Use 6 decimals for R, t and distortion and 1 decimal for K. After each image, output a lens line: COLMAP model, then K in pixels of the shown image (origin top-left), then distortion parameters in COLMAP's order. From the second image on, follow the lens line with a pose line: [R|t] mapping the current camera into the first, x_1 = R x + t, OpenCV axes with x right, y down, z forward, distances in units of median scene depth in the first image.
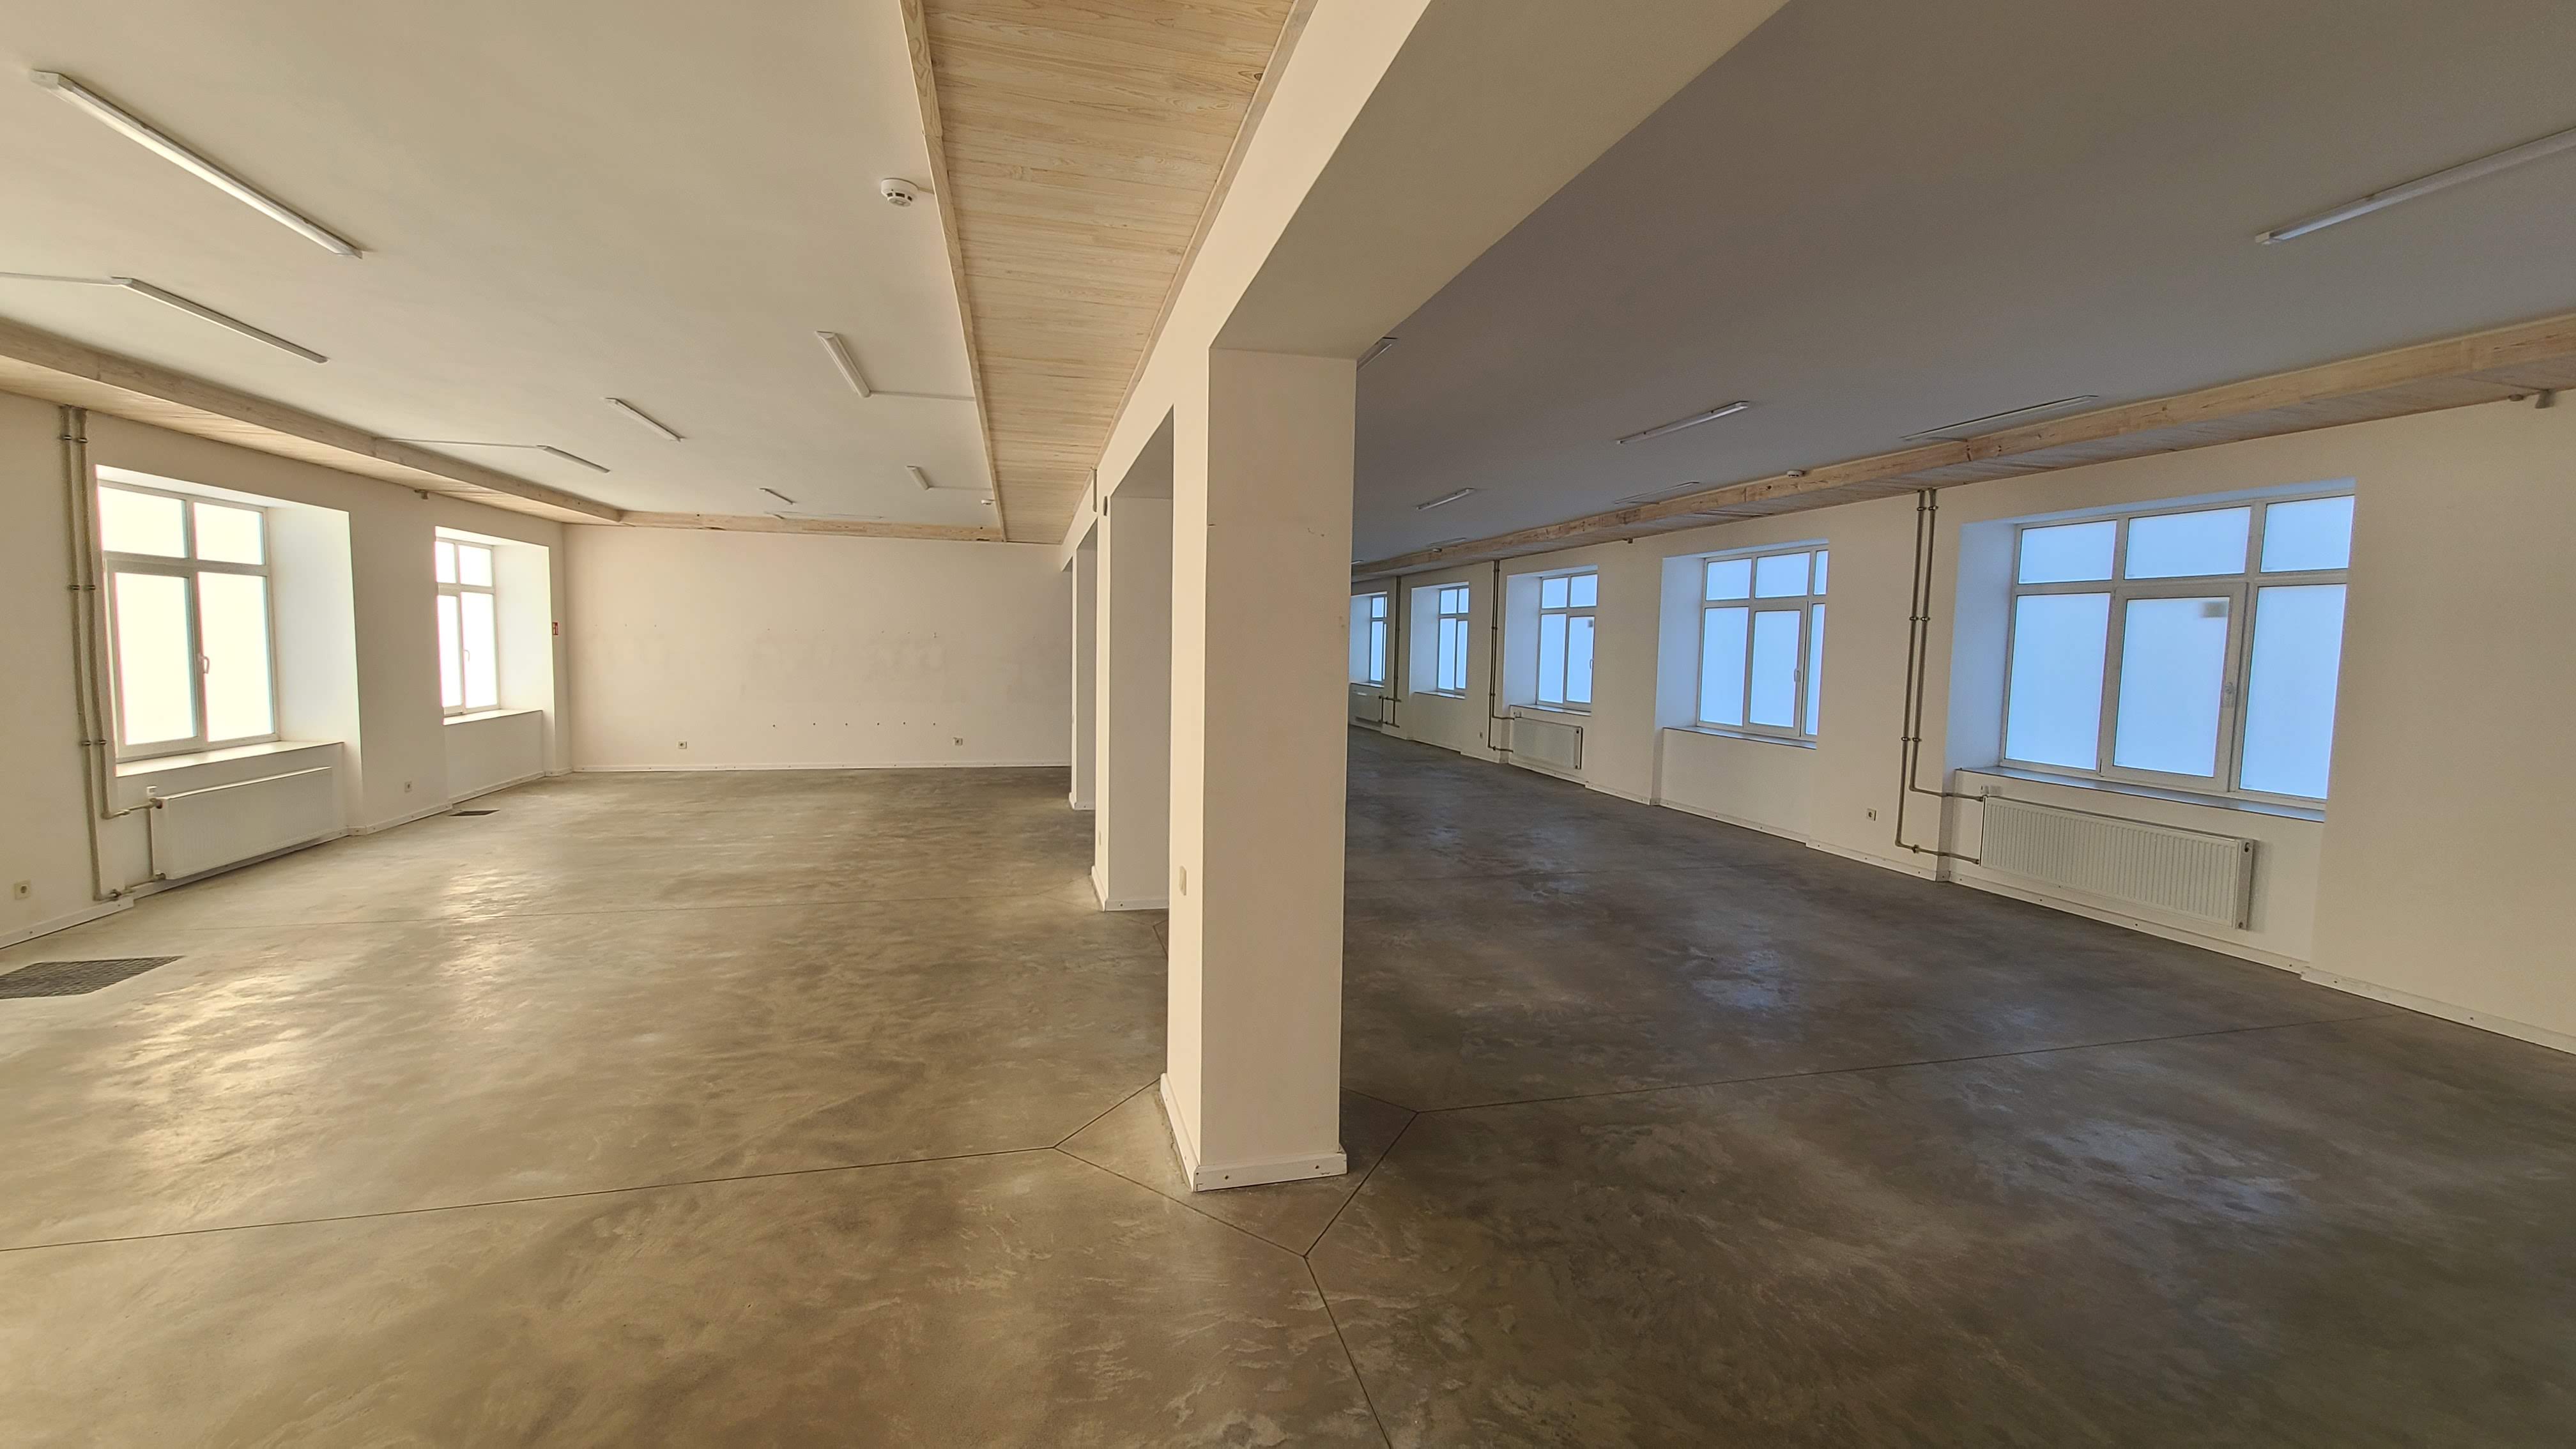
lens RADIAL K [[1047.2, 0, 1286.0], [0, 1047.2, 719.7], [0, 0, 1]] dist [0.001995, -0.003495]
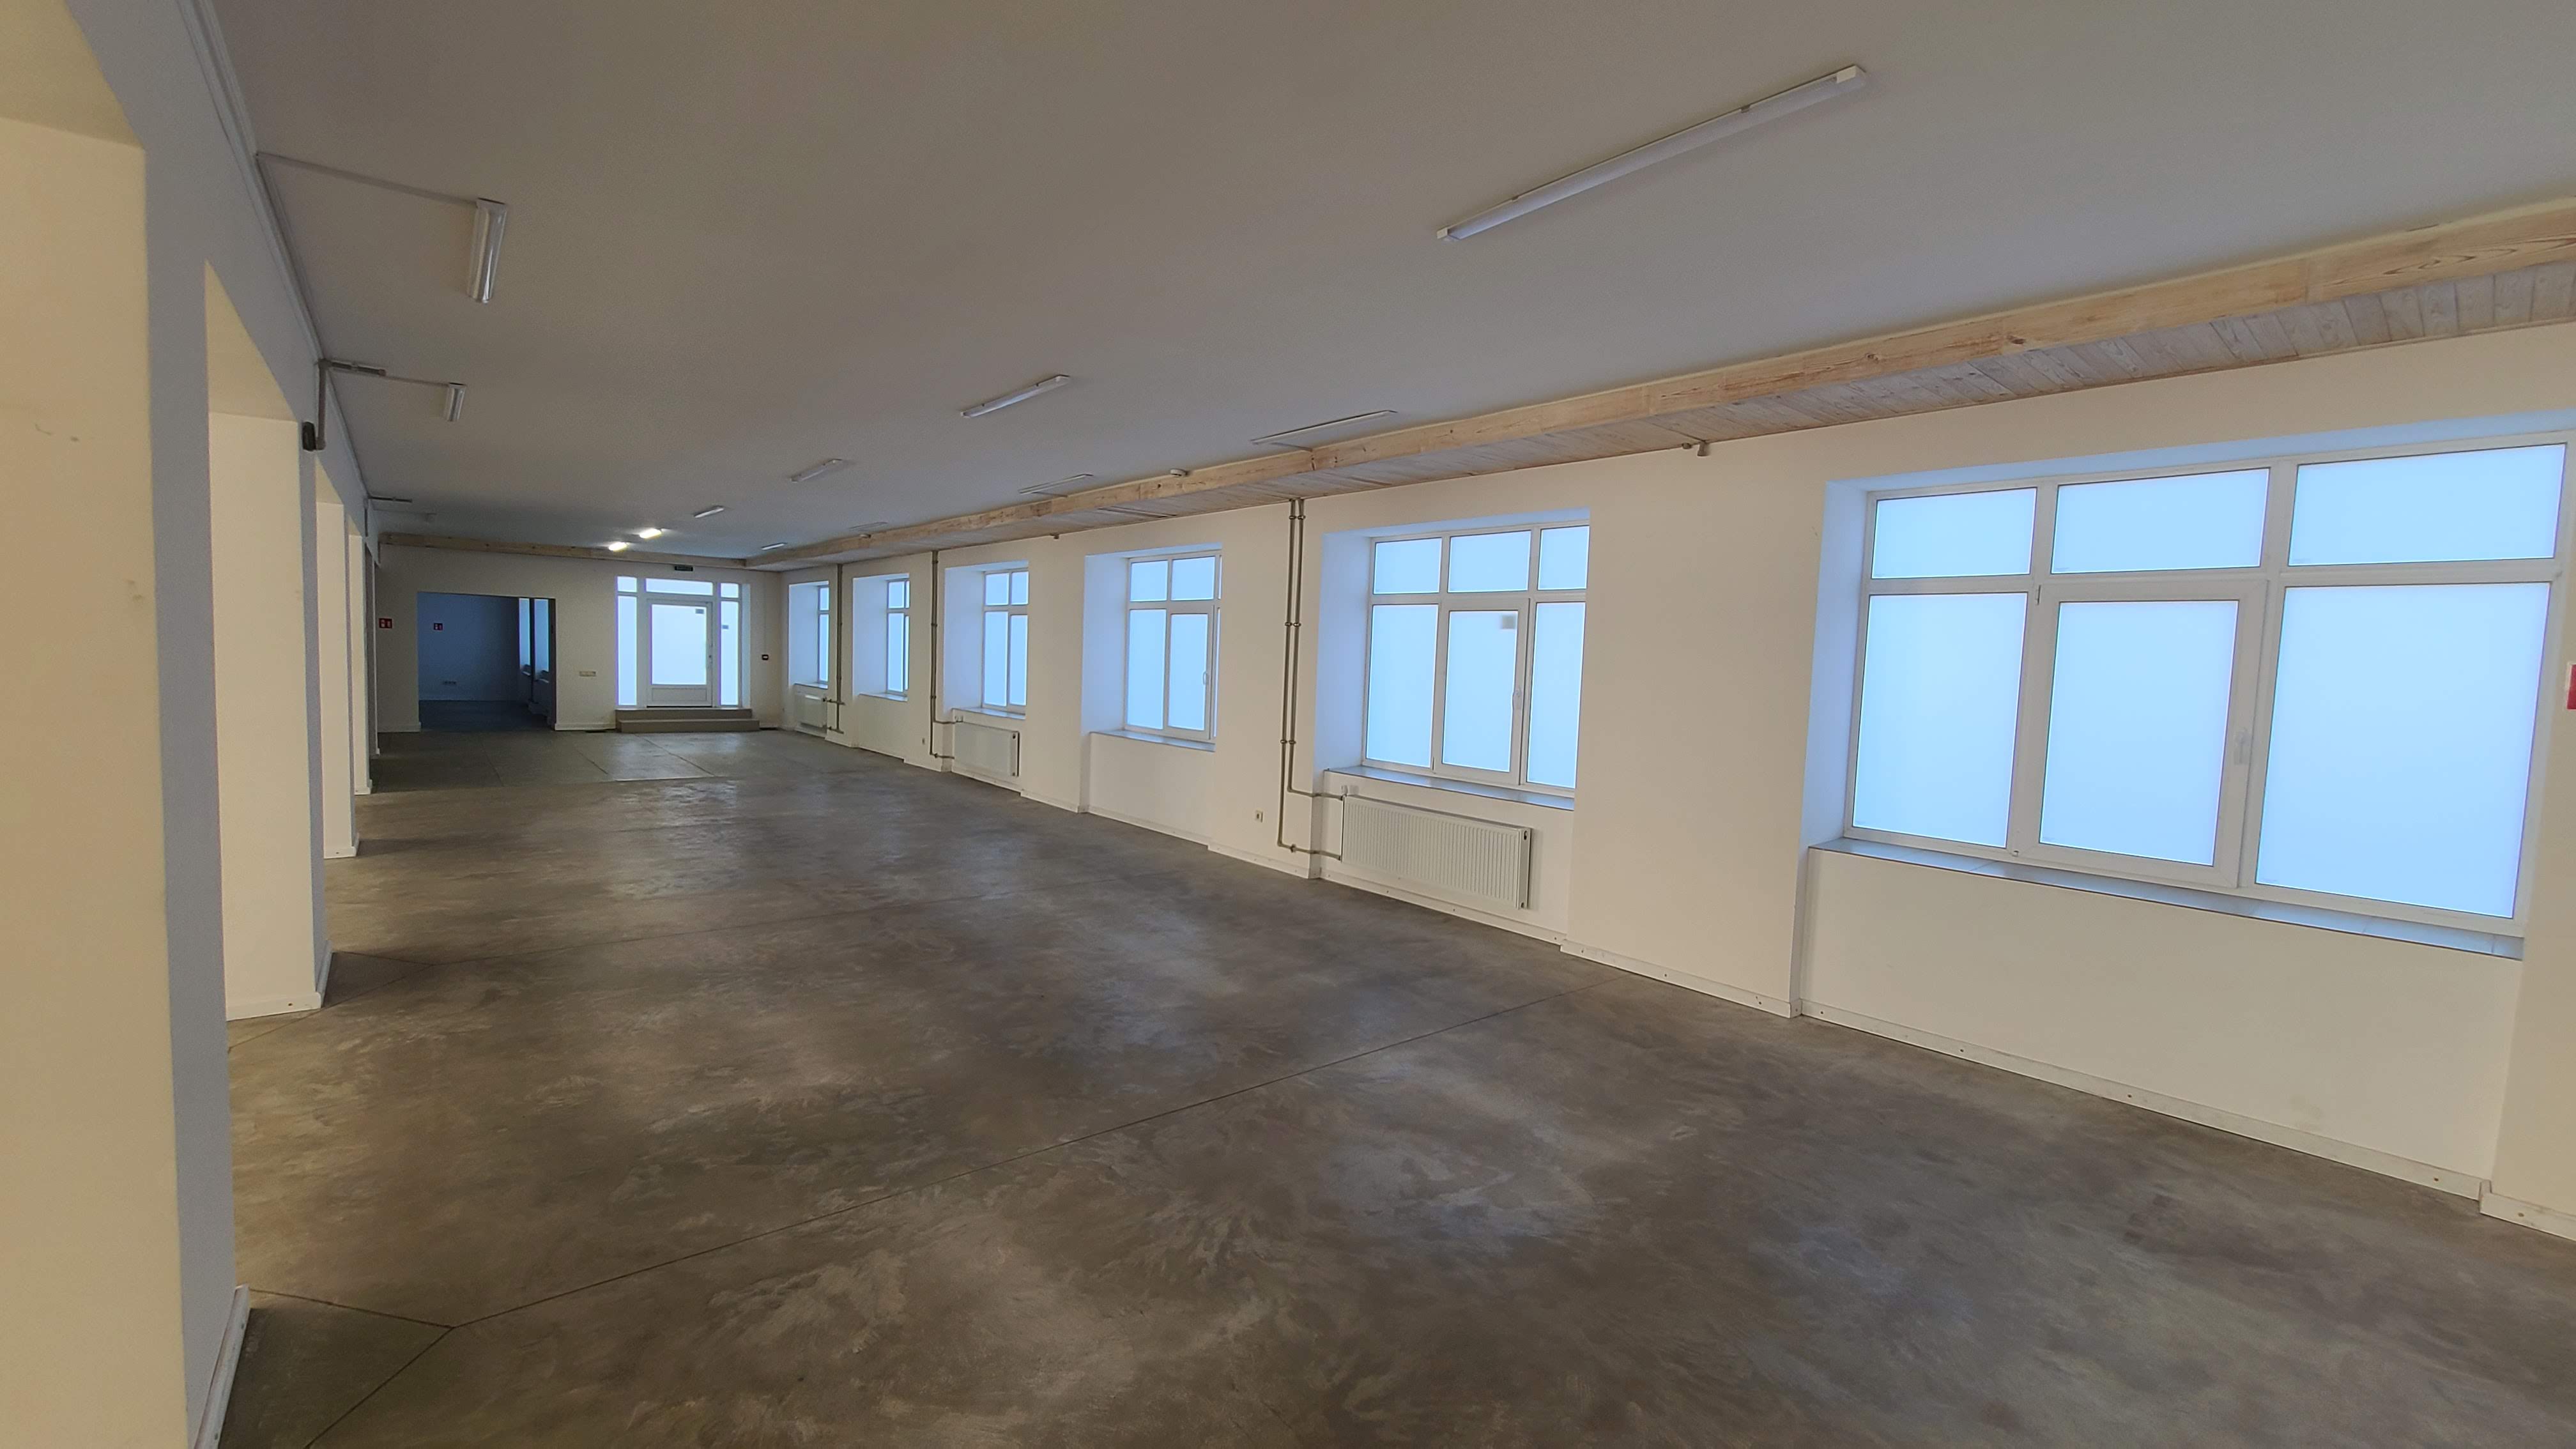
lens RADIAL K [[1040.6, 0, 1285.5], [0, 1040.6, 728.7], [0, 0, 1]] dist [0.002295, -0.000019]
pose [[0.904804, -0.016842, 0.425495, 0.171691], [0.012760, 0.999841, 0.012442, -0.007458], [-0.425637, -0.005828, 0.904875, 0.083390]]
